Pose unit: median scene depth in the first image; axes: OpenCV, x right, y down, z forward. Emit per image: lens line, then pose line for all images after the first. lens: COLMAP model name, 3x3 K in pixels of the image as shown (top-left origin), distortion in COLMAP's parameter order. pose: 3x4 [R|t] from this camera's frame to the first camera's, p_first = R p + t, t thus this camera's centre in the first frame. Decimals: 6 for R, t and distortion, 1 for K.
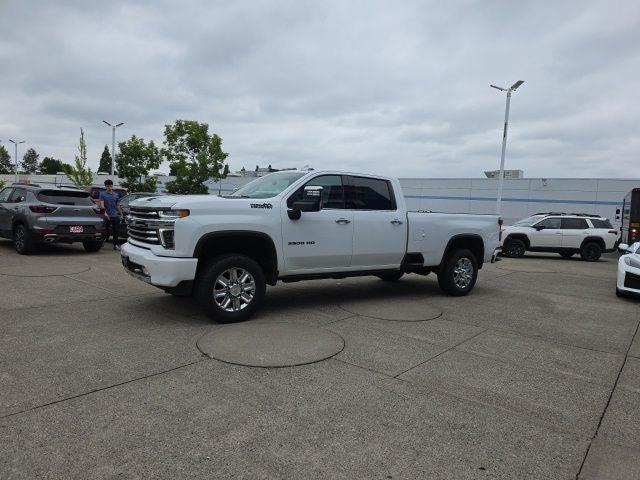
lens RADIAL K [[428.0, 0, 322.7], [0, 428.0, 247.7], [0, 0, 1]] dist [0.087152, -0.115088]
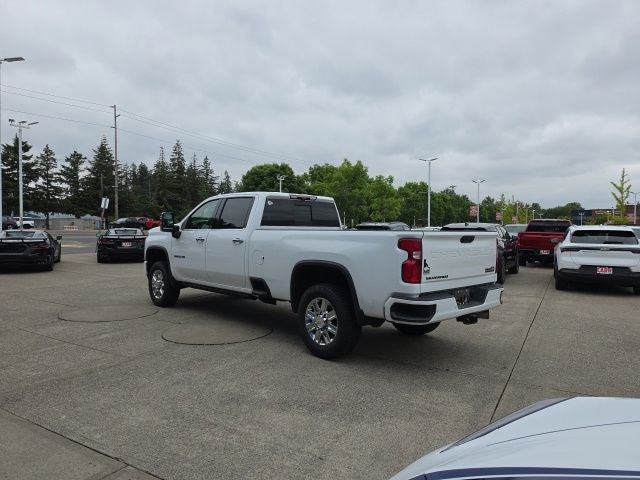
lens RADIAL K [[429.4, 0, 320.5], [0, 429.4, 238.2], [0, 0, 1]] dist [0.076075, -0.094772]
pose [[0.158540, -0.022473, -0.987097, 1.080601], [-0.089787, 0.995271, -0.037080, -0.046562], [0.983262, 0.094507, 0.155772, 0.998691]]
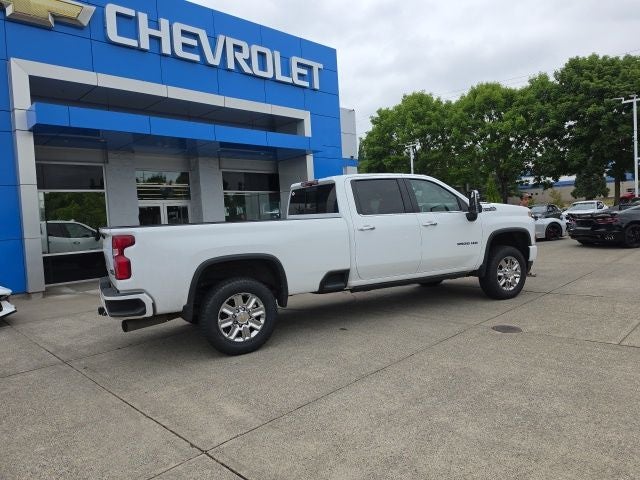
lens RADIAL K [[438.4, 0, 331.2], [0, 438.4, 242.6], [0, 0, 1]] dist [0.077610, -0.107194]
pose [[-0.995080, 0.002957, 0.099026, -0.013069], [0.018384, 0.987705, 0.155245, -0.189233], [-0.097350, 0.156302, -0.982900, 2.029662]]
